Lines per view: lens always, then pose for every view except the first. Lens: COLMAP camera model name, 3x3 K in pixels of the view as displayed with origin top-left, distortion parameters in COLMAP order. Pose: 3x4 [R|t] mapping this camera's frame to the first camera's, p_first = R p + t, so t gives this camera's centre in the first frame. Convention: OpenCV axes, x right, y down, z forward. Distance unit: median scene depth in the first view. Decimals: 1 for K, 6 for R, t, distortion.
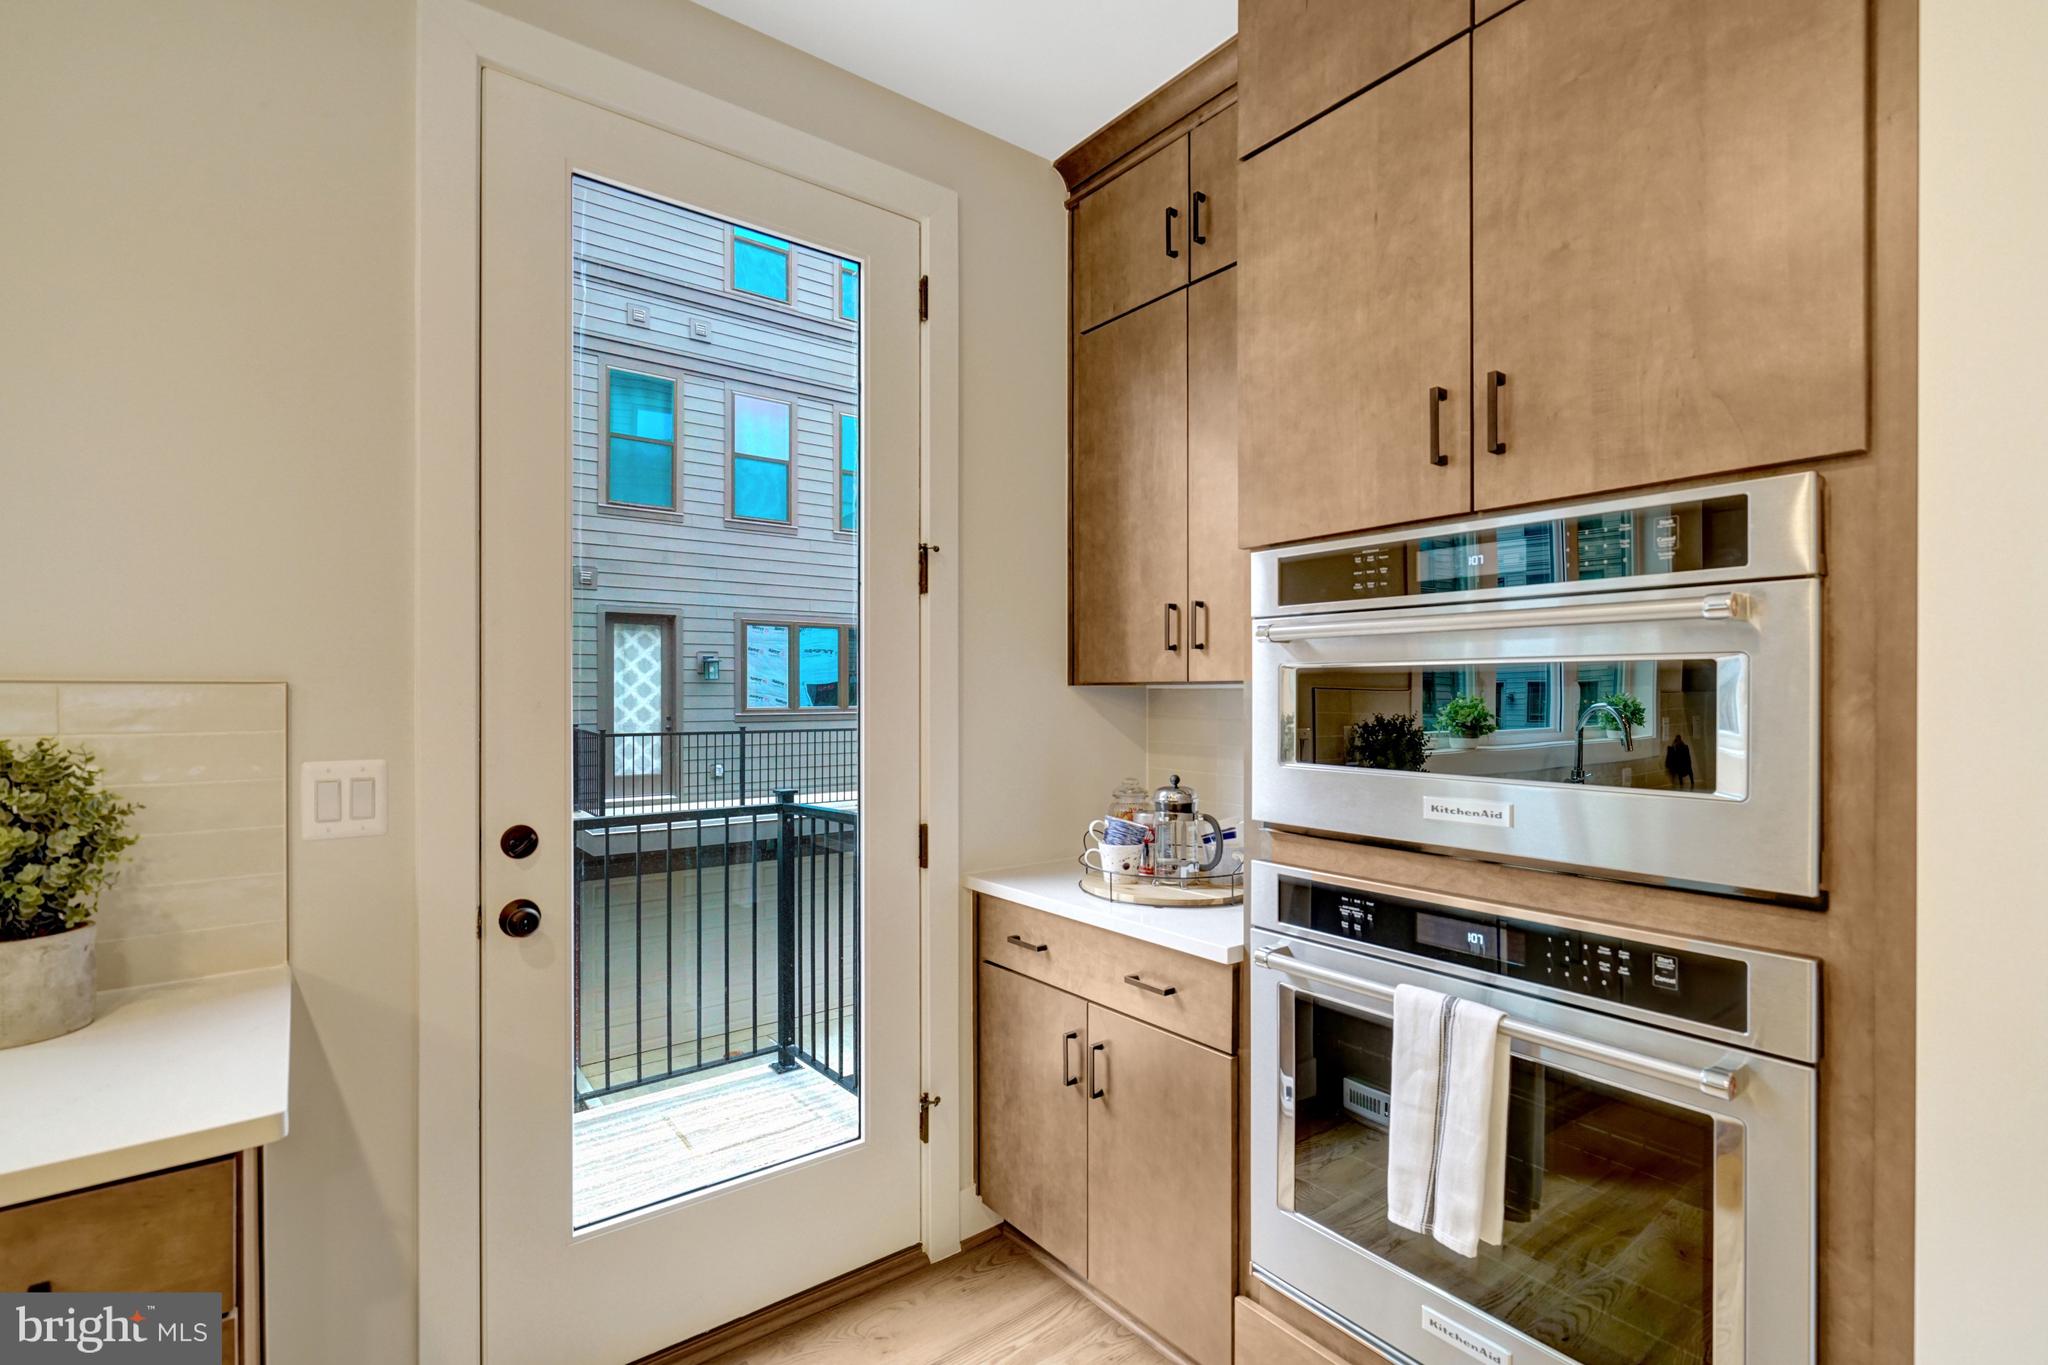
lens RADIAL K [[951.6, 0, 1047.7], [0, 951.6, 697.7], [0, 0, 1]] dist [-0.034668, 0.009920]
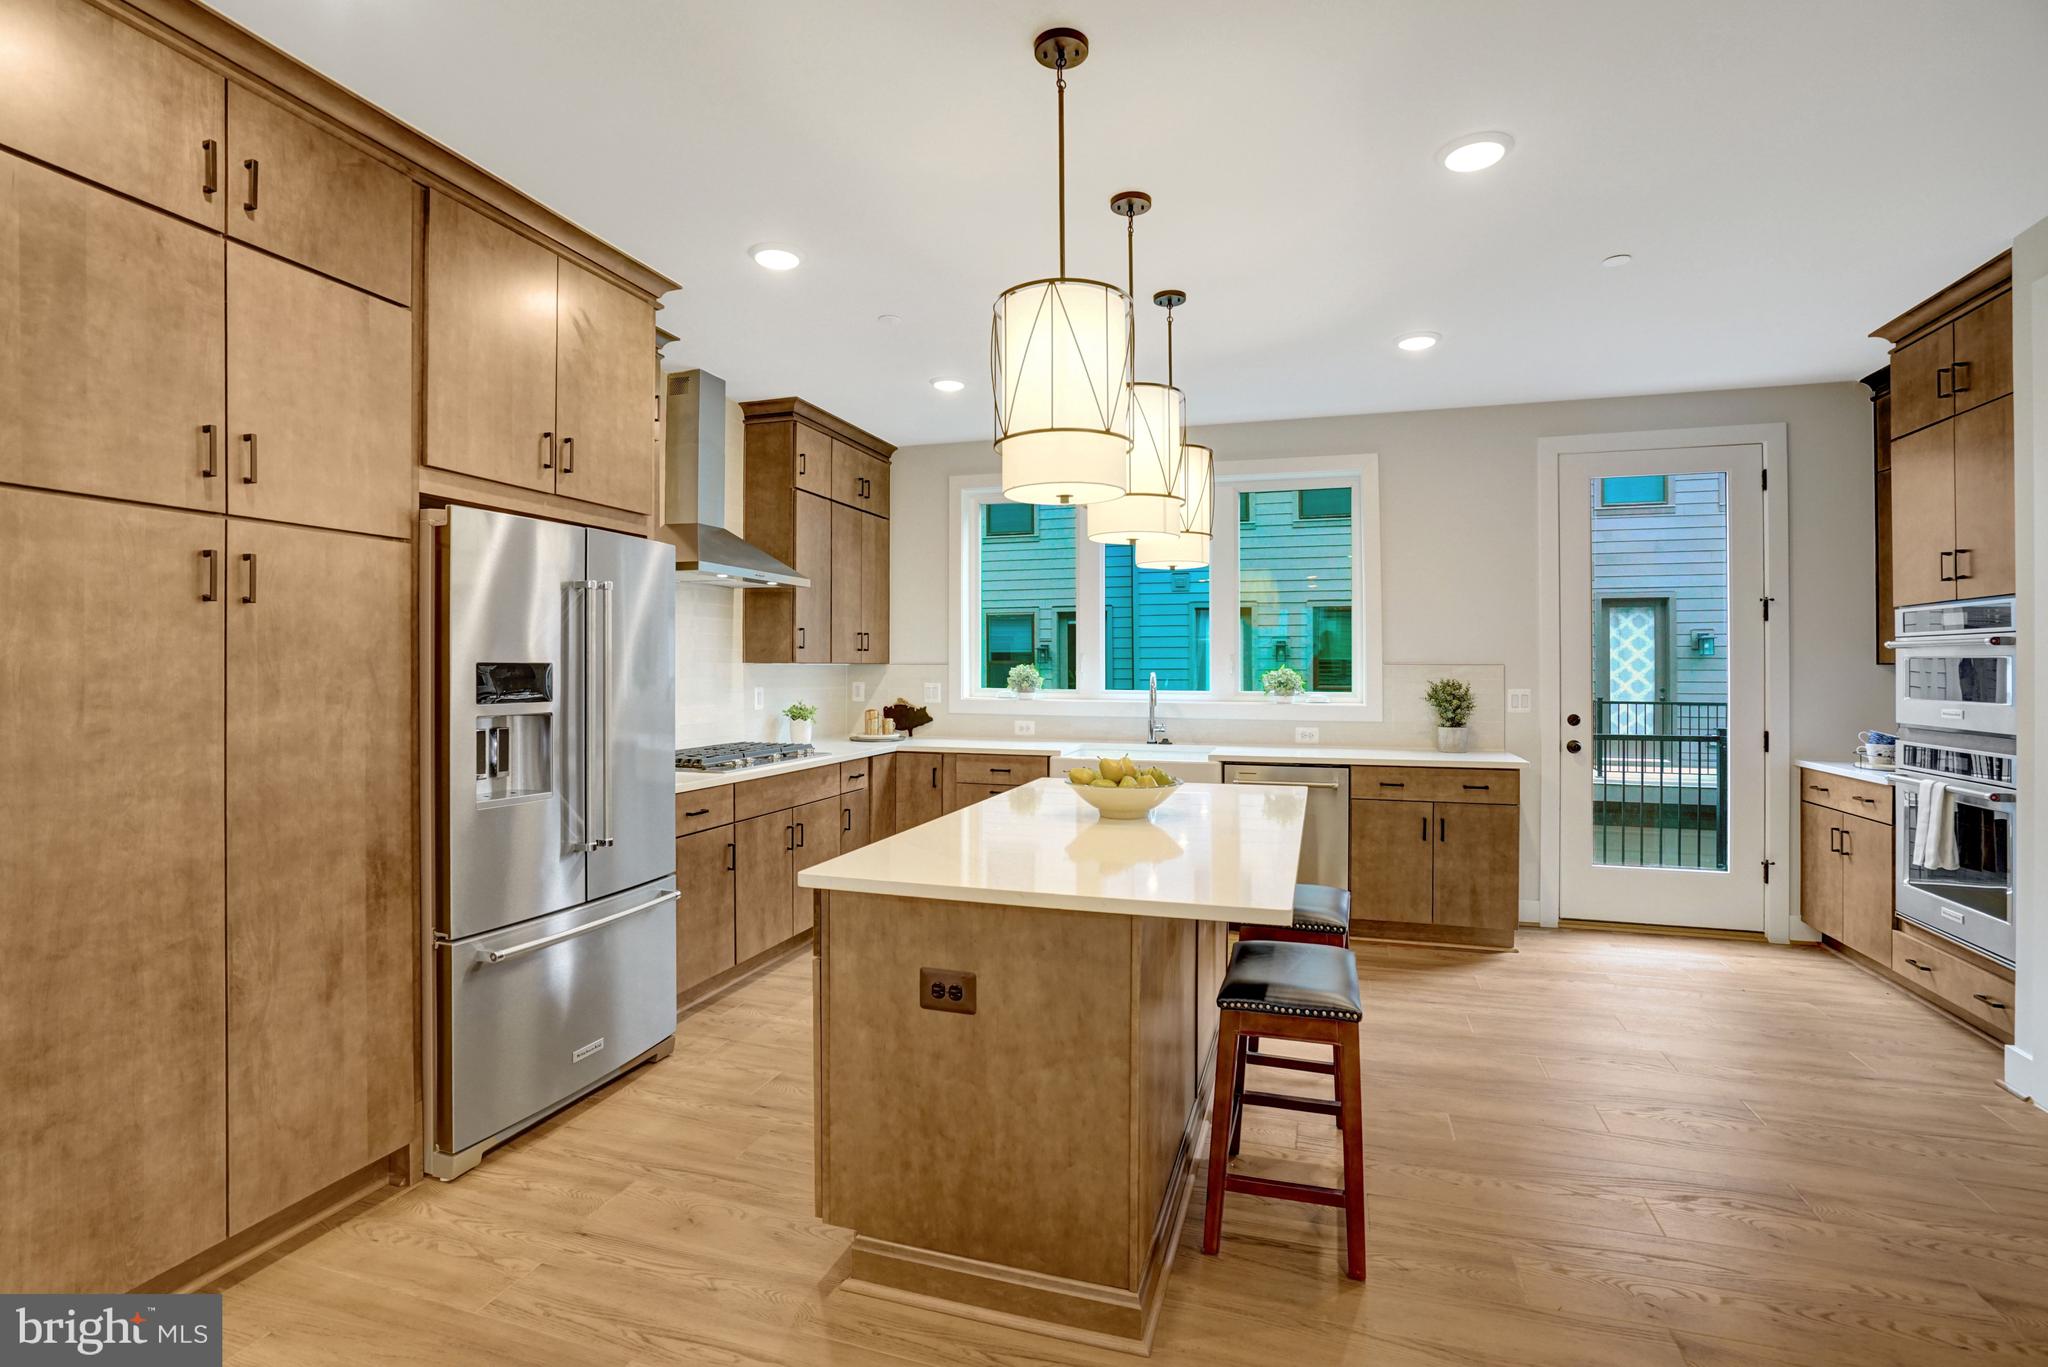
lens RADIAL K [[951.6, 0, 1018.0], [0, 951.6, 656.2], [0, 0, 1]] dist [-0.034668, 0.009920]
pose [[0.546772, -0.008888, -0.837234, 0.118275], [-0.004864, 0.999893, -0.013792, 0.000953], [0.837267, 0.011613, 0.546671, -0.257508]]
